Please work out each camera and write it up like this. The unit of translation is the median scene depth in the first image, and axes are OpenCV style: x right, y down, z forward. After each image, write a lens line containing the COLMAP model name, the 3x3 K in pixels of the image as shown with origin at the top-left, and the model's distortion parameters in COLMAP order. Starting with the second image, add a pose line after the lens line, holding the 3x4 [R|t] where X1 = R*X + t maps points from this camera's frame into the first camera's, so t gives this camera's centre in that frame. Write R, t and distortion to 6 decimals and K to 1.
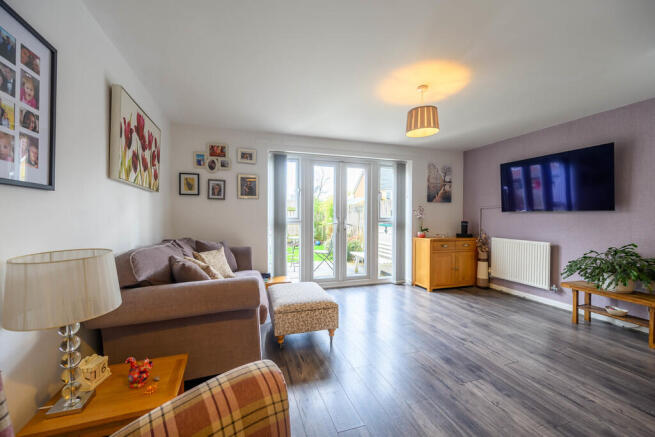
lens RADIAL K [[273.4, 0, 327.5], [0, 273.4, 218.5], [0, 0, 1]] dist [-0.000480, 0.000070]
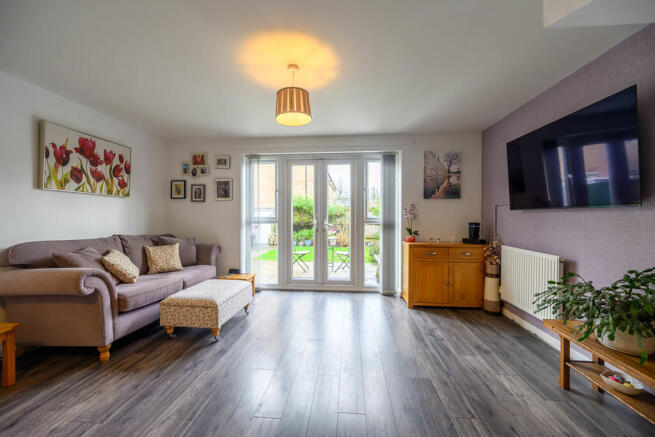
lens RADIAL K [[270.3, 0, 327.5], [0, 270.3, 218.5], [0, 0, 1]] dist [0.001215, 0.000062]
pose [[0.912326, 0.002225, -0.409459, 0.490481], [-0.002687, 0.999996, -0.000554, 0.000087], [0.409457, 0.001606, 0.912328, 0.160591]]
